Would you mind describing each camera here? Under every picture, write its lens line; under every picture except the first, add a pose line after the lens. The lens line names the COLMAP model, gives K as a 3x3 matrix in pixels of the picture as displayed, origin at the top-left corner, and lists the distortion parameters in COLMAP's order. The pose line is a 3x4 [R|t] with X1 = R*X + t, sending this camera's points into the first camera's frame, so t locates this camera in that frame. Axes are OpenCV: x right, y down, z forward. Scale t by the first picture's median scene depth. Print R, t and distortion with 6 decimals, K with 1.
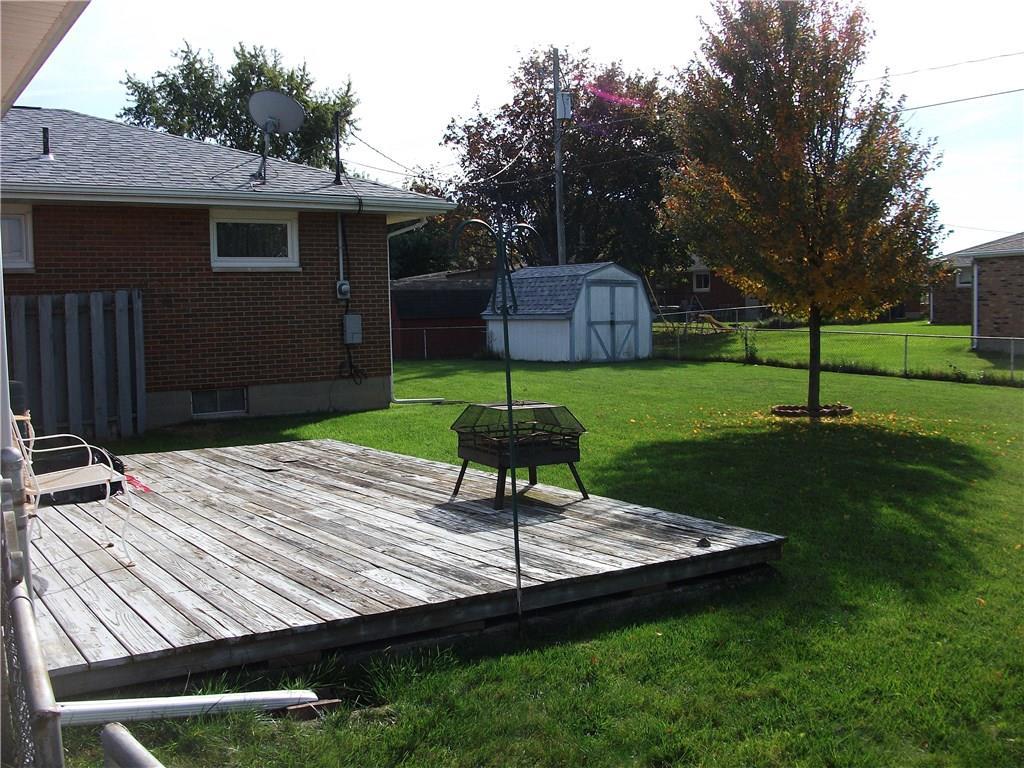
lens RADIAL K [[959.5, 0, 512.0], [0, 959.5, 384.0], [0, 0, 1]] dist [-0.295954, 0.350530]
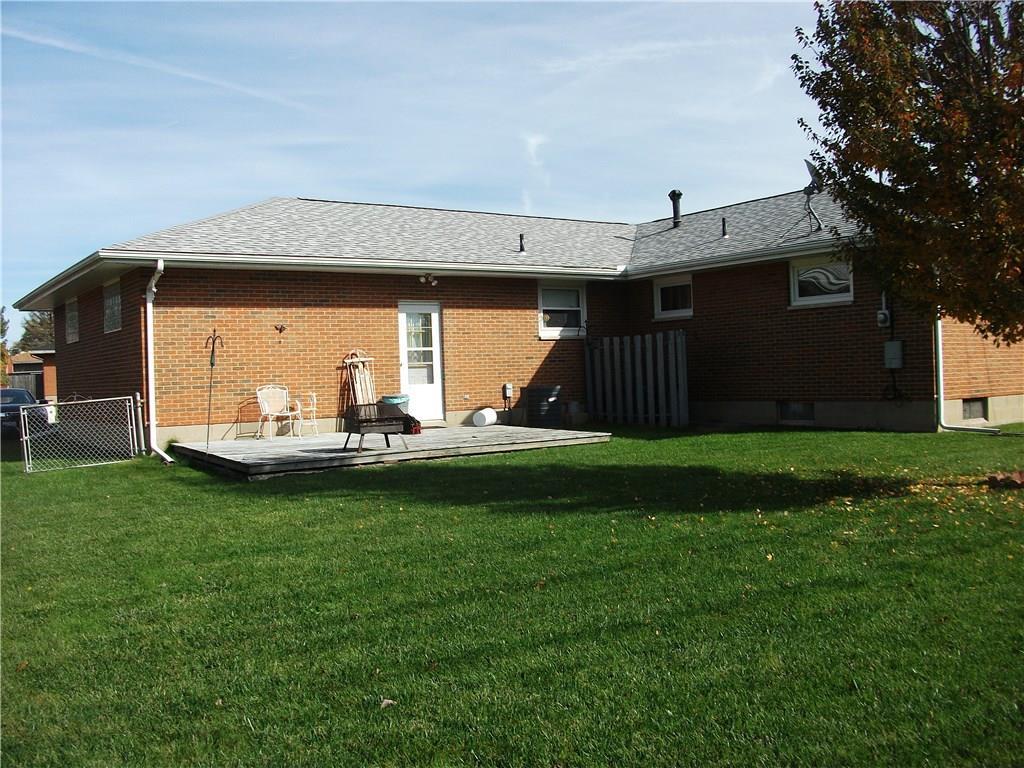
lens RADIAL K [[966.3, 0, 510.2], [0, 966.3, 367.6], [0, 0, 1]] dist [-0.082380, -0.006903]
pose [[0.002998, 0.014653, -0.999888, 0.968783], [-0.031643, 0.999393, 0.014551, -0.048376], [0.999495, 0.031596, 0.003460, 0.599646]]
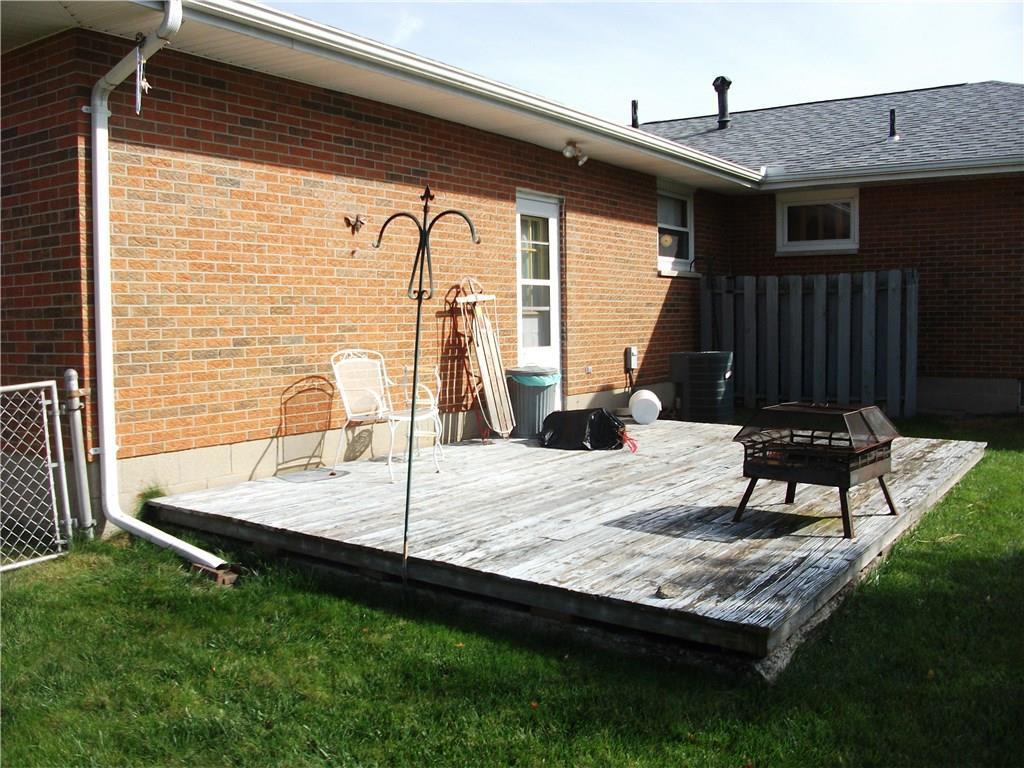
lens RADIAL K [[966.3, 0, 510.2], [0, 966.3, 367.6], [0, 0, 1]] dist [-0.082380, -0.006903]
pose [[0.365607, 0.065178, -0.928484, 0.430787], [-0.056797, 0.997248, 0.047640, -0.025769], [0.929035, 0.035318, 0.368303, 0.274192]]
